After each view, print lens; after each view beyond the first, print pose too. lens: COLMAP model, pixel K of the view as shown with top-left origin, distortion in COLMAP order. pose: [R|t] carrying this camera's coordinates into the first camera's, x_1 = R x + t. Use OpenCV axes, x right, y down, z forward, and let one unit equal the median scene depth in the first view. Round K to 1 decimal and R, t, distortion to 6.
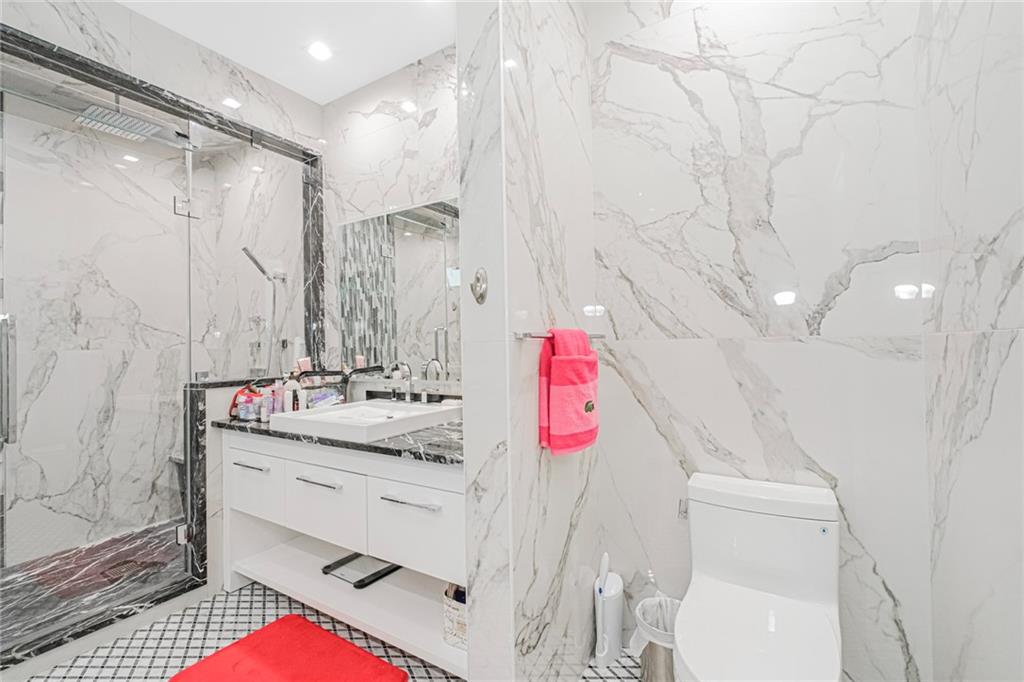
lens RADIAL K [[440.9, 0, 513.1], [0, 440.9, 338.5], [0, 0, 1]] dist [-0.003103, 0.000343]
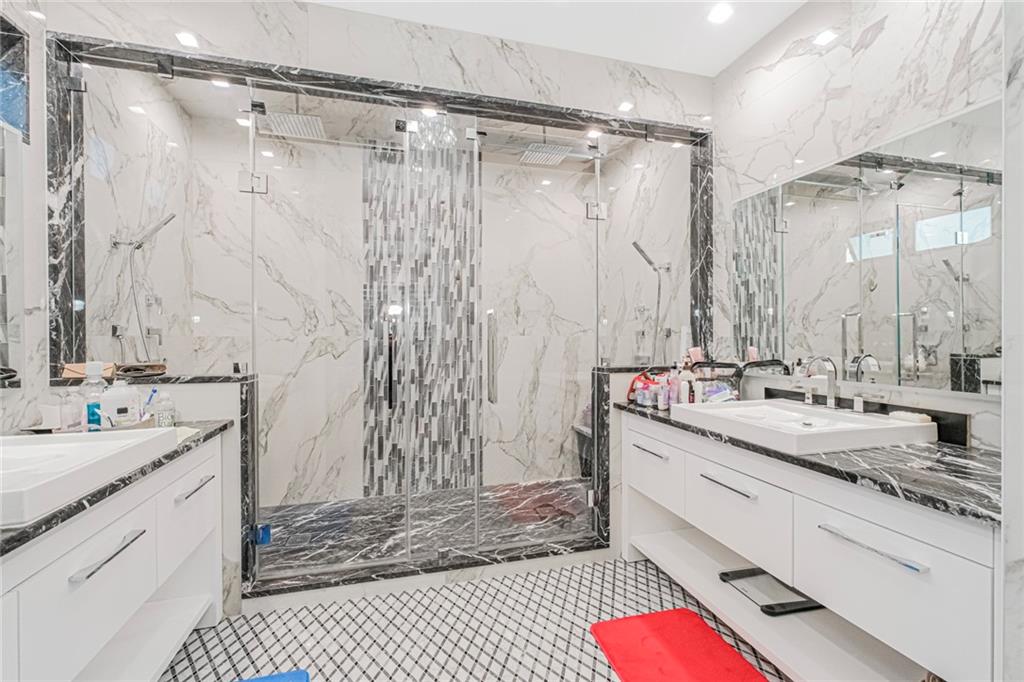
lens RADIAL K [[440.9, 0, 513.1], [0, 440.9, 338.5], [0, 0, 1]] dist [-0.003103, 0.000343]
pose [[0.729385, 0.020092, -0.683809, -0.109739], [-0.001027, 0.999600, 0.028276, -0.003252], [0.684103, -0.019922, 0.729113, 0.025032]]
